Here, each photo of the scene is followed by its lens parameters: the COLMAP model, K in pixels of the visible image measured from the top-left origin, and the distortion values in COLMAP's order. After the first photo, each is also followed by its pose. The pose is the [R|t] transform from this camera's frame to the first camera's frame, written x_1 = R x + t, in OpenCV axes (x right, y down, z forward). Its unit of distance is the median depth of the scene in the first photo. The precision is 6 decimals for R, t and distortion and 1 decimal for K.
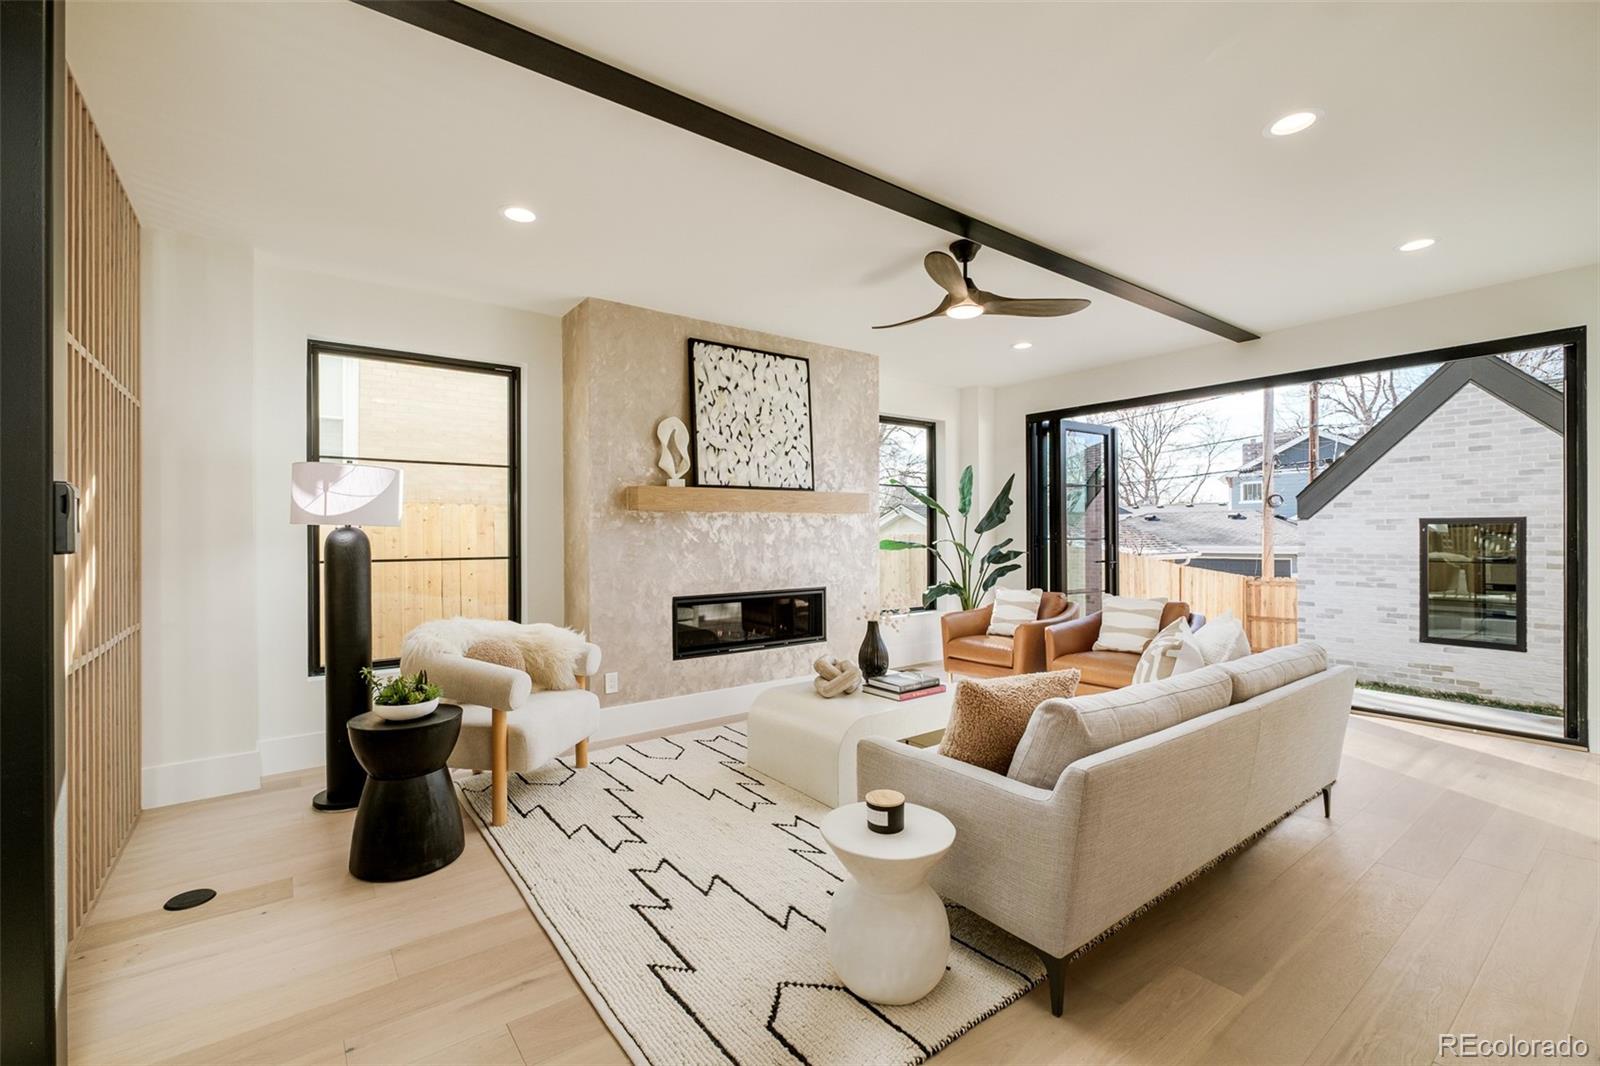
lens RADIAL K [[694.7, 0, 798.0], [0, 694.7, 531.5], [0, 0, 1]] dist [-0.000210, -0.000034]
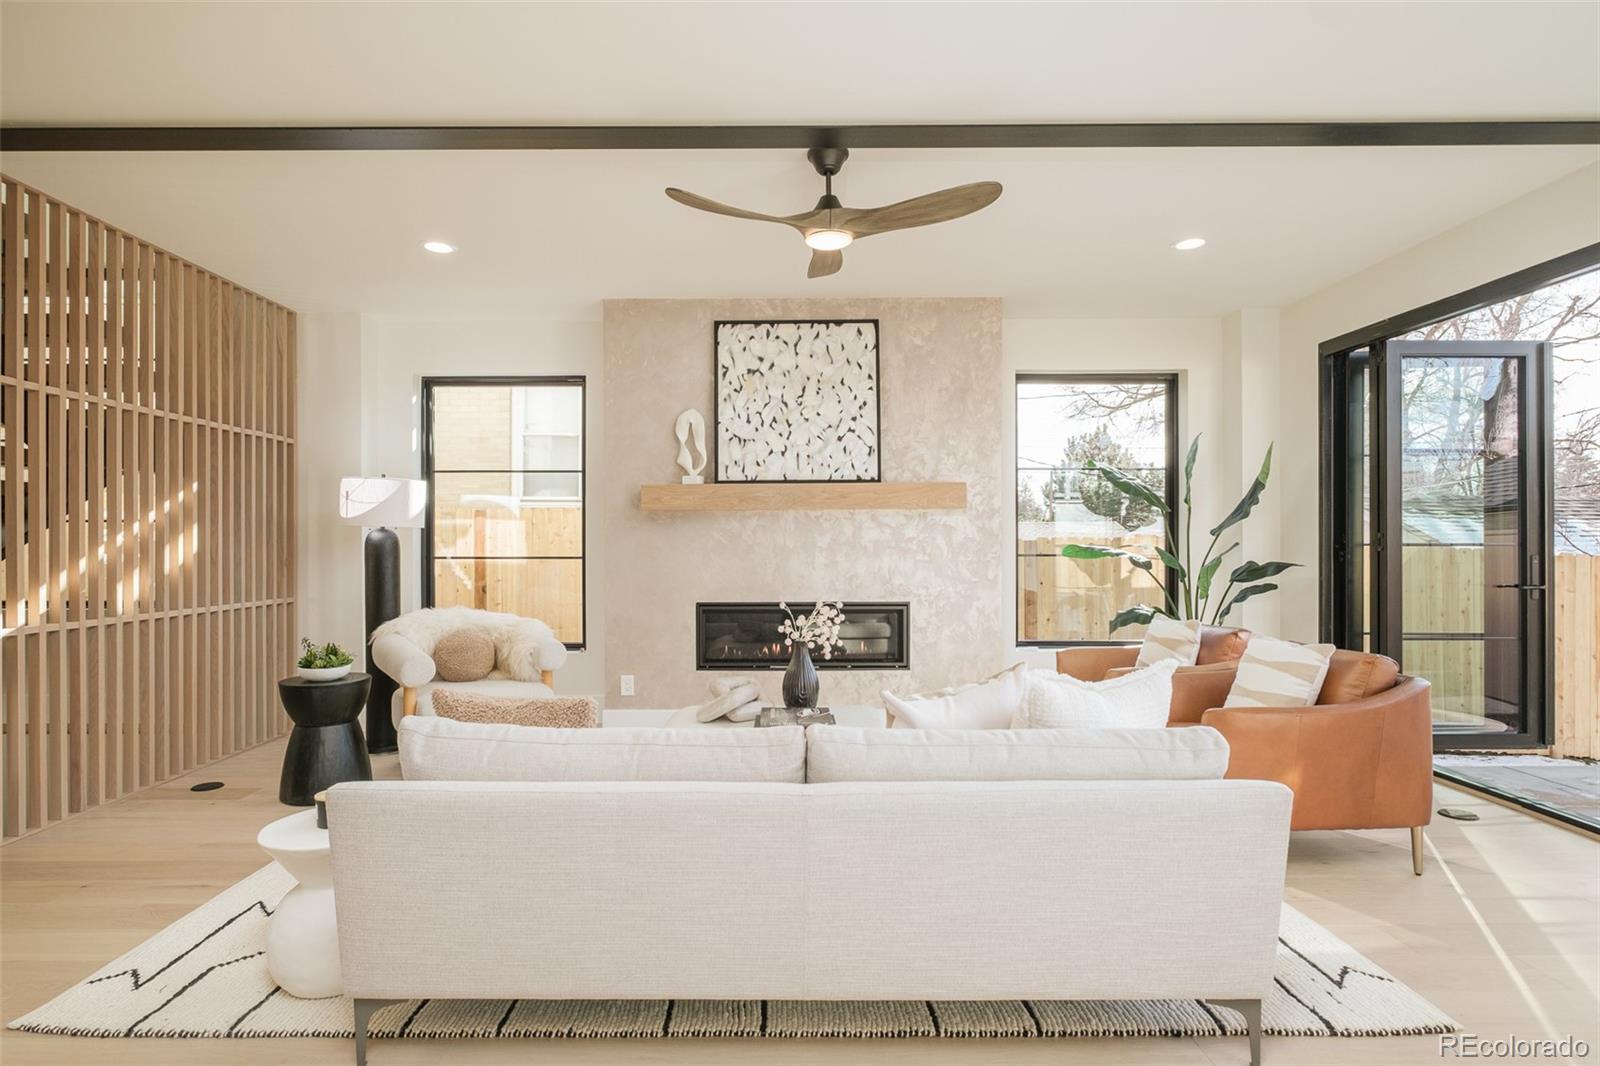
lens RADIAL K [[823.1, 0, 797.8], [0, 823.1, 540.0], [0, 0, 1]] dist [0.004919, 0.001835]
pose [[0.794793, 0.001602, -0.606878, 0.557524], [-0.000429, 0.999998, 0.002078, 0.007534], [0.606880, -0.001391, 0.794792, 0.189677]]
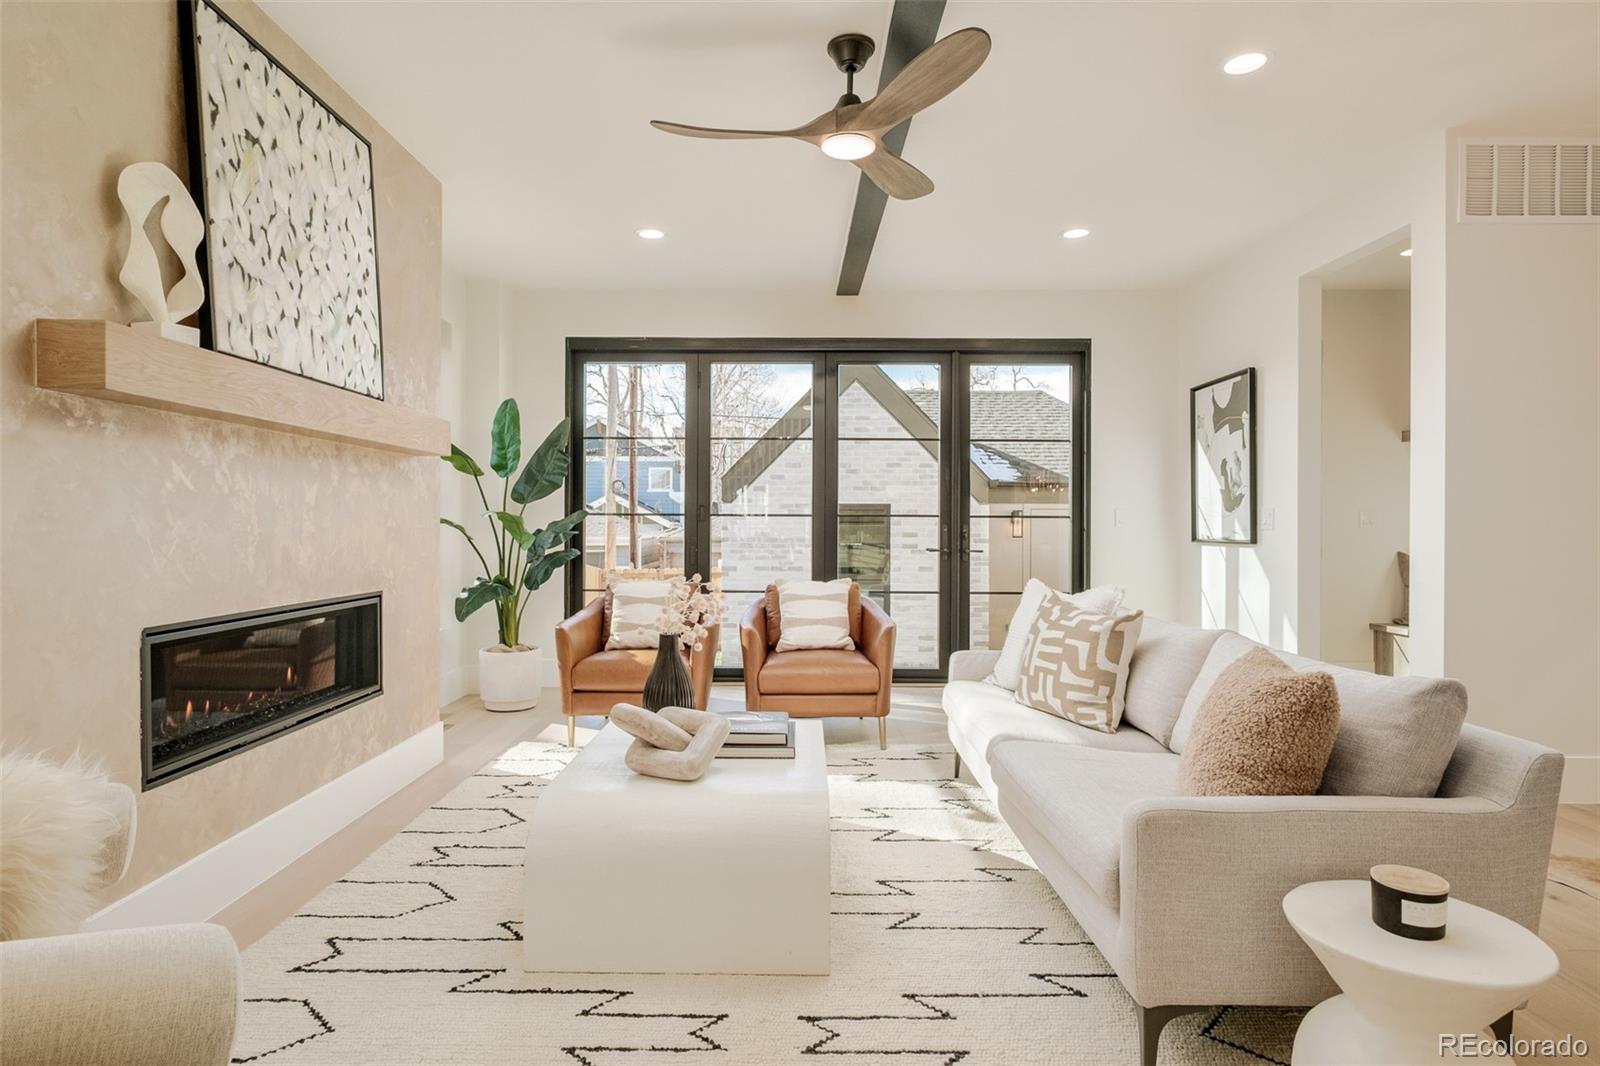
lens RADIAL K [[874.2, 0, 791.8], [0, 874.2, 521.1], [0, 0, 1]] dist [0.005460, 0.002027]
pose [[0.607727, 0.010326, 0.794079, -0.324062], [-0.005038, 0.999945, -0.009147, 0.034432], [-0.794130, 0.001558, 0.607746, 0.387299]]
